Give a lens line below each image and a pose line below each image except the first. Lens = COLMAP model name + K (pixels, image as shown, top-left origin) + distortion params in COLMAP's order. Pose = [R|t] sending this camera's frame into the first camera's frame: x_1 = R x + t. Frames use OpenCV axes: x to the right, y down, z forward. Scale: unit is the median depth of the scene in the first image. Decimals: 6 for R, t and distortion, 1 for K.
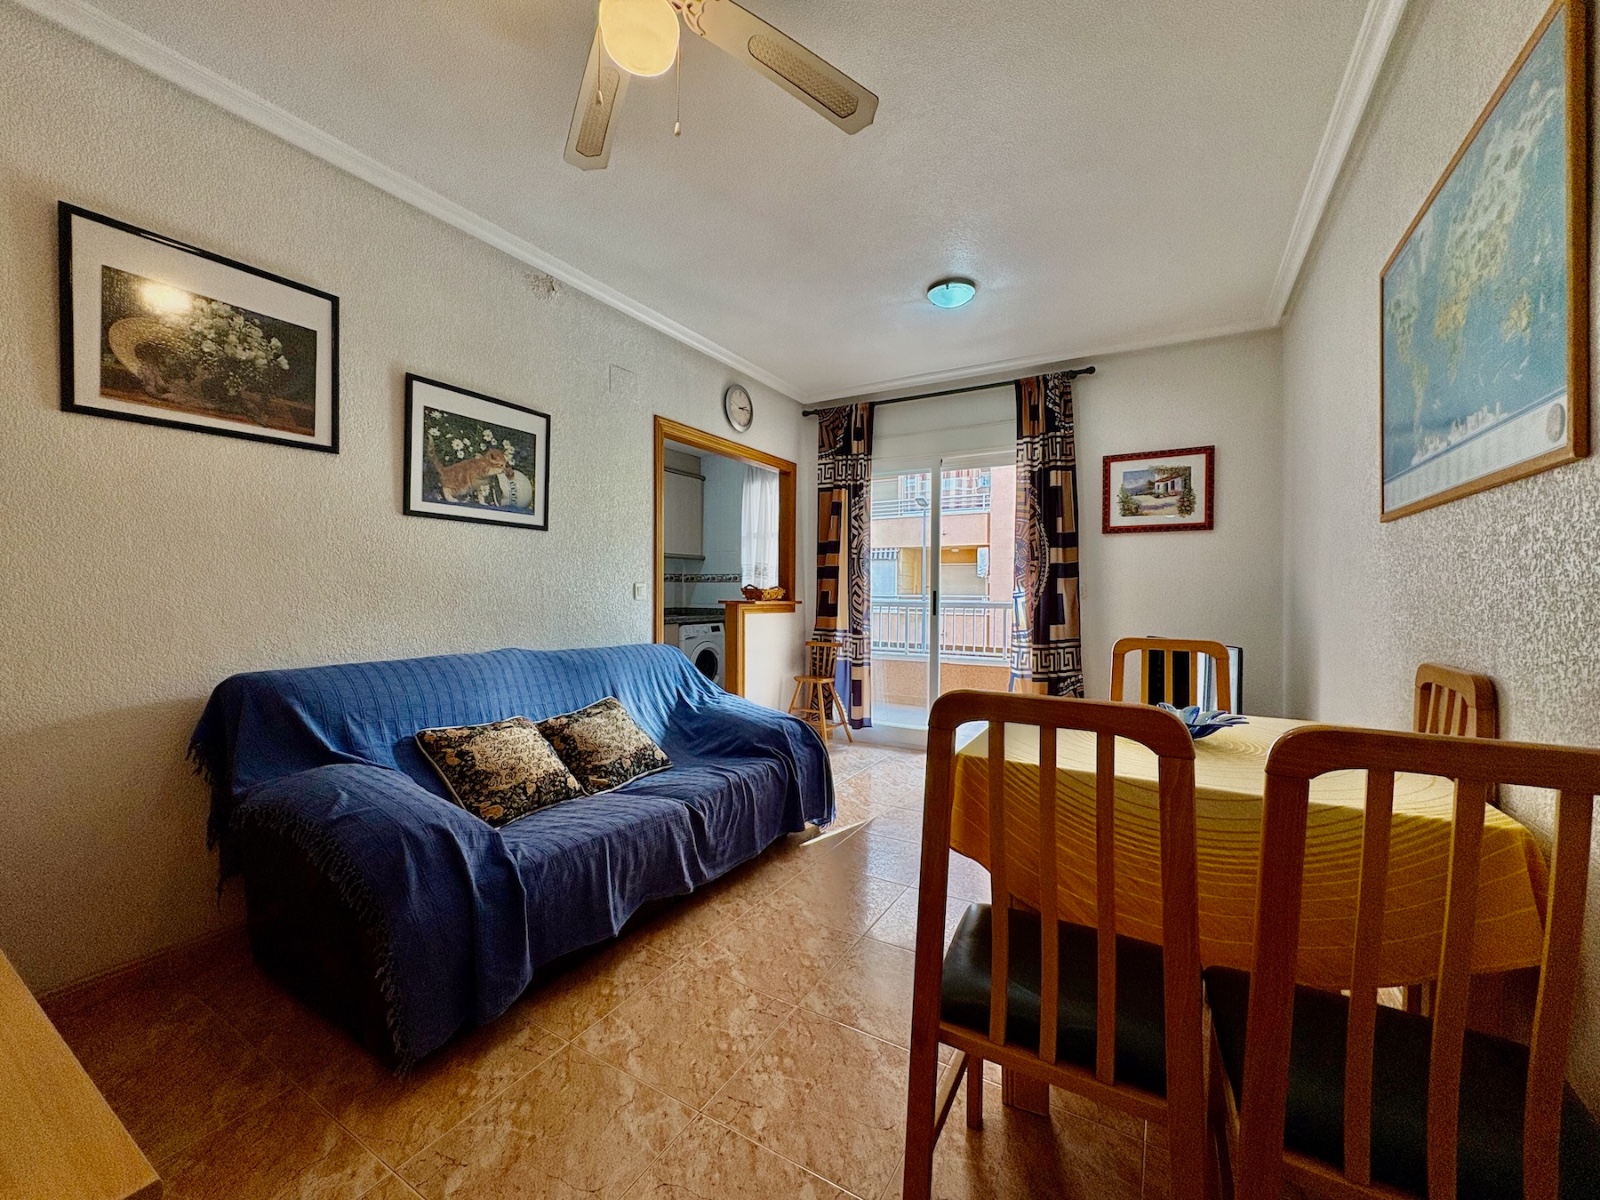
lens RADIAL K [[635.4, 0, 798.8], [0, 635.4, 600.0], [0, 0, 1]] dist [0.000293, 0.000157]
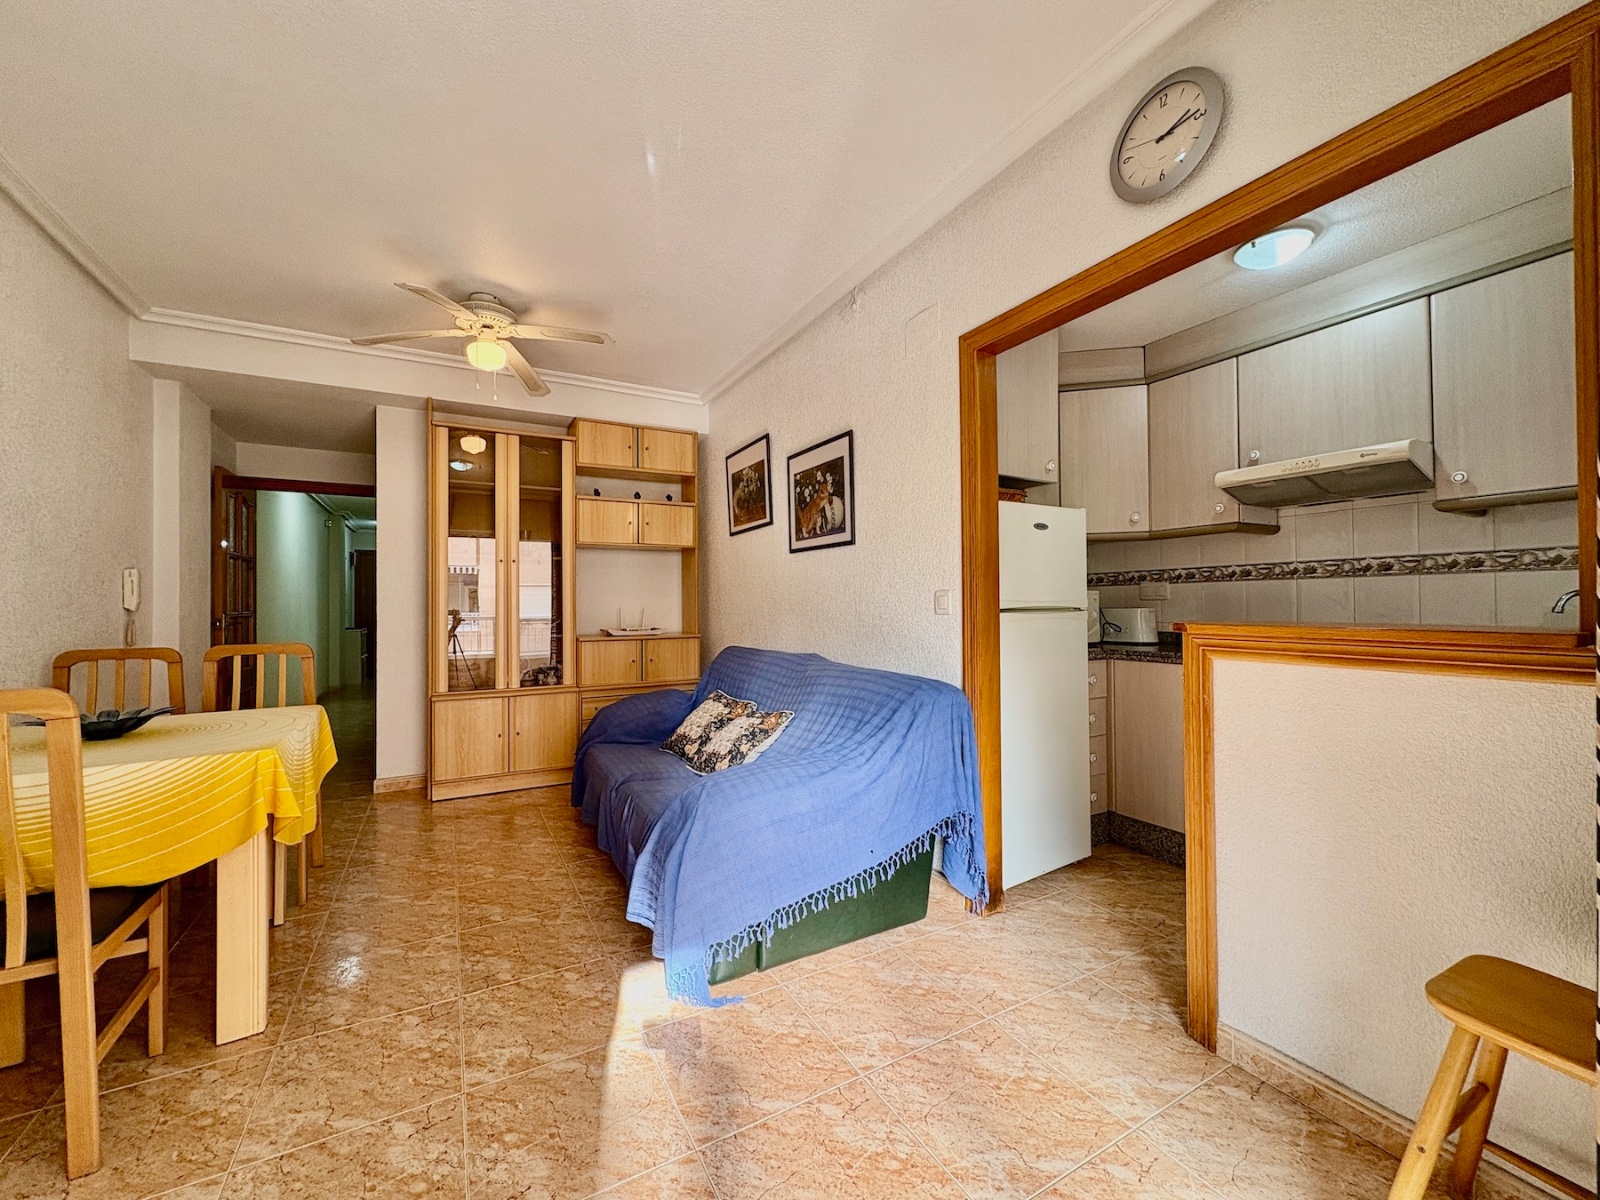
lens RADIAL K [[635.4, 0, 798.8], [0, 635.4, 600.0], [0, 0, 1]] dist [0.000293, 0.000157]
pose [[-0.505267, -0.009064, -0.862915, 0.323984], [-0.004048, 0.999959, -0.008133, -0.007448], [0.862953, -0.000616, -0.505283, 0.896191]]
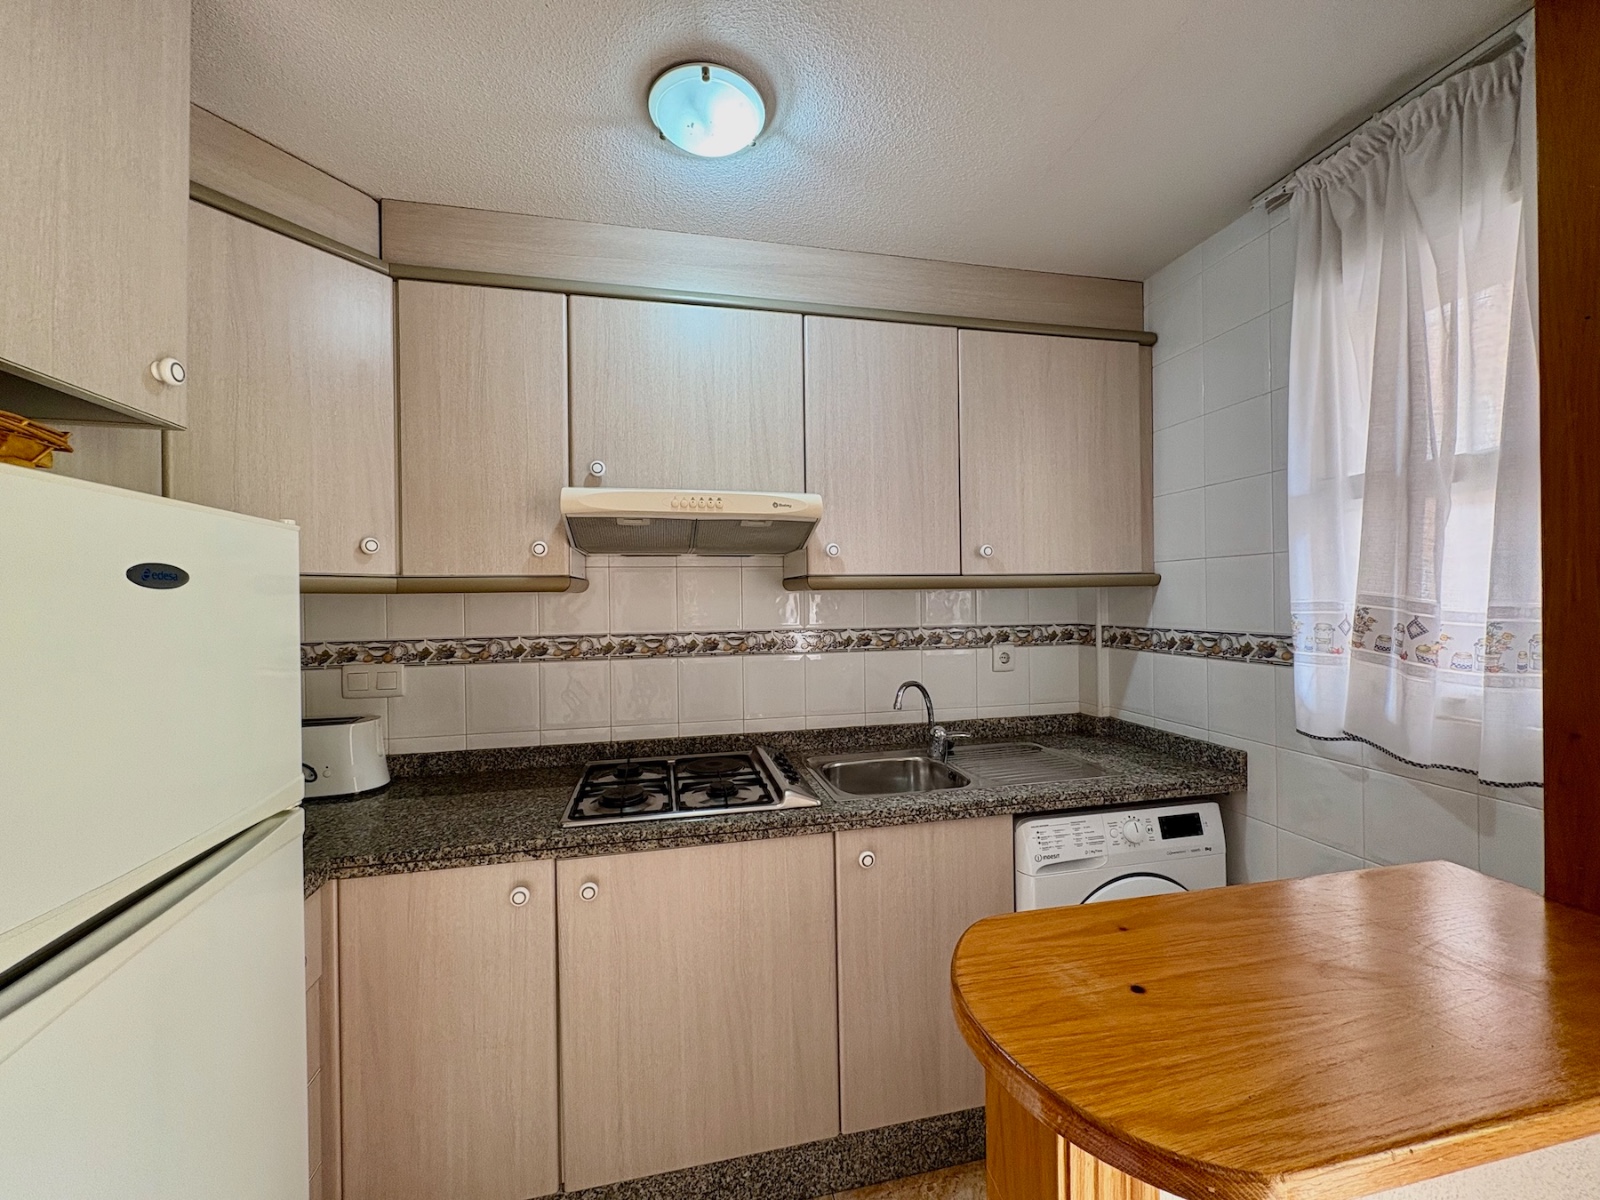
lens RADIAL K [[635.4, 0, 798.8], [0, 635.4, 600.0], [0, 0, 1]] dist [0.000293, 0.000157]
pose [[0.676857, -0.012580, -0.736007, -0.041355], [0.008024, 0.999921, -0.009711, -0.067308], [0.736071, 0.000668, 0.676904, 0.809771]]
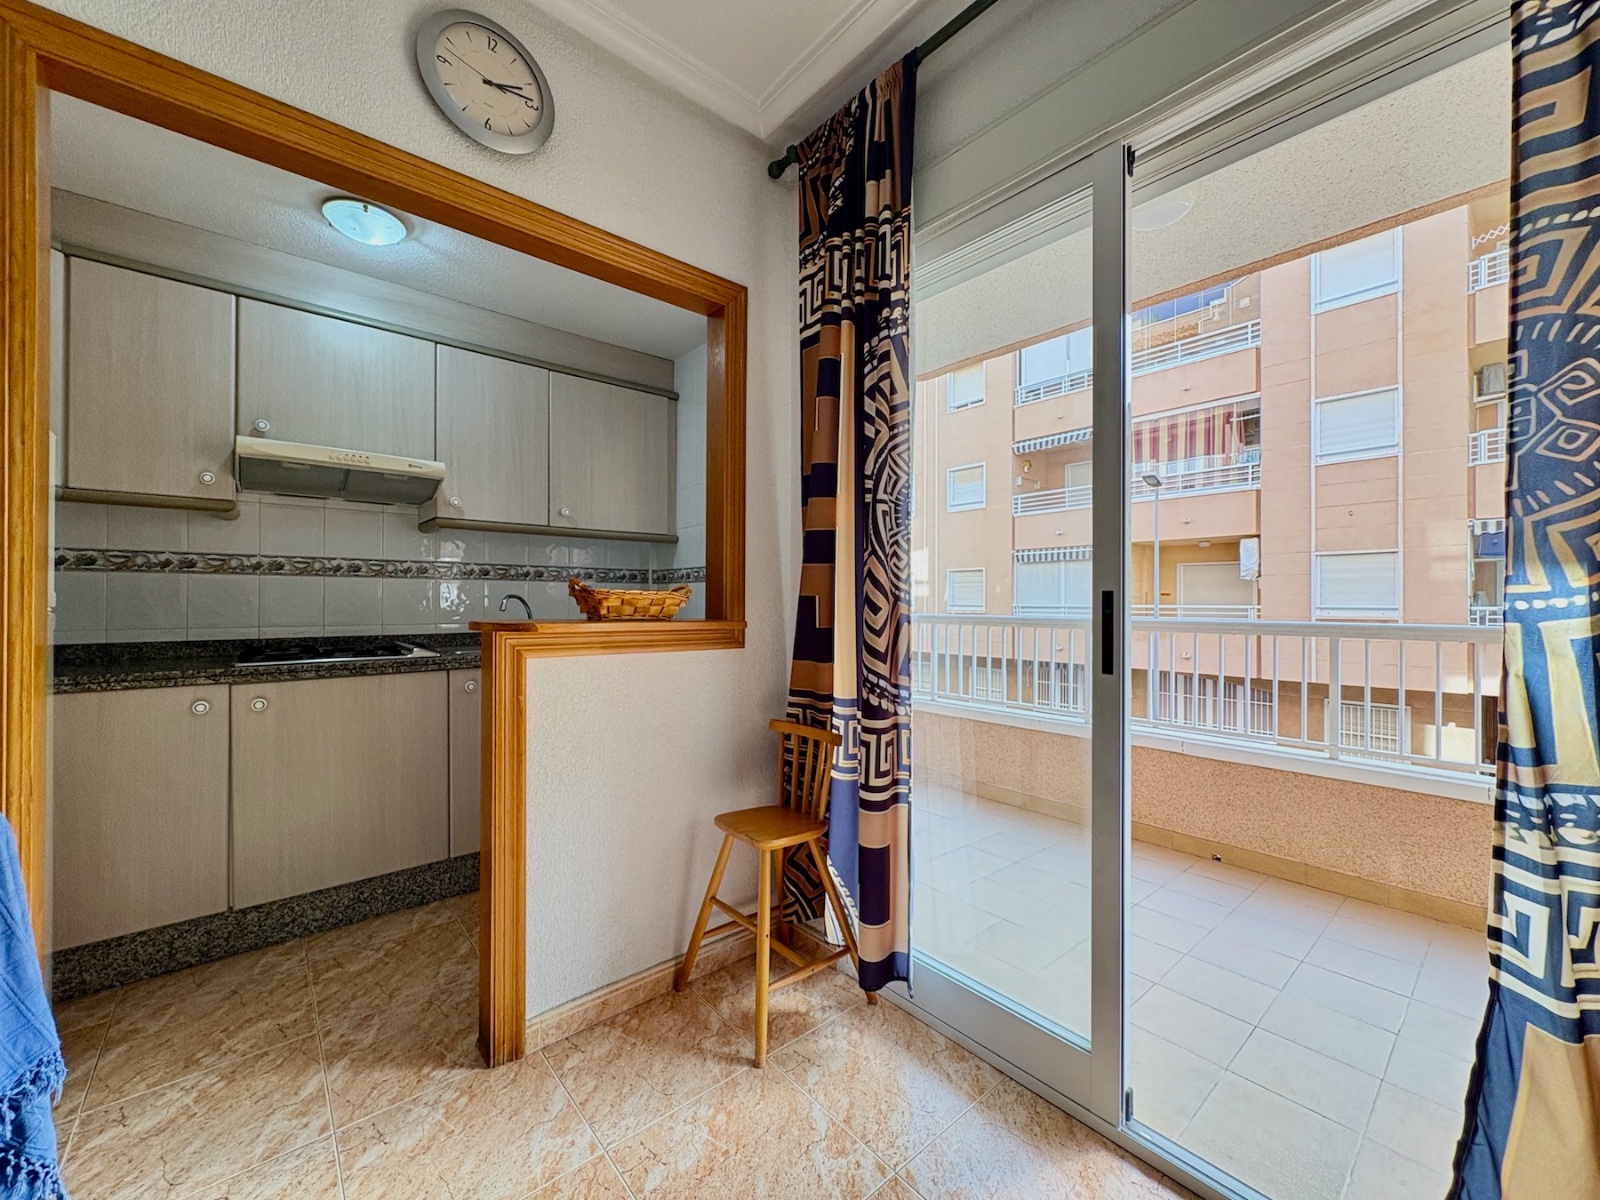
lens RADIAL K [[640.4, 0, 800.0], [0, 640.4, 600.0], [0, 0, 1]] dist [0.001170, 0.000194]
pose [[0.944952, -0.003469, -0.327190, 0.169011], [-0.001912, 0.999868, -0.016124, -0.005411], [0.327202, 0.015862, 0.944821, 0.644050]]
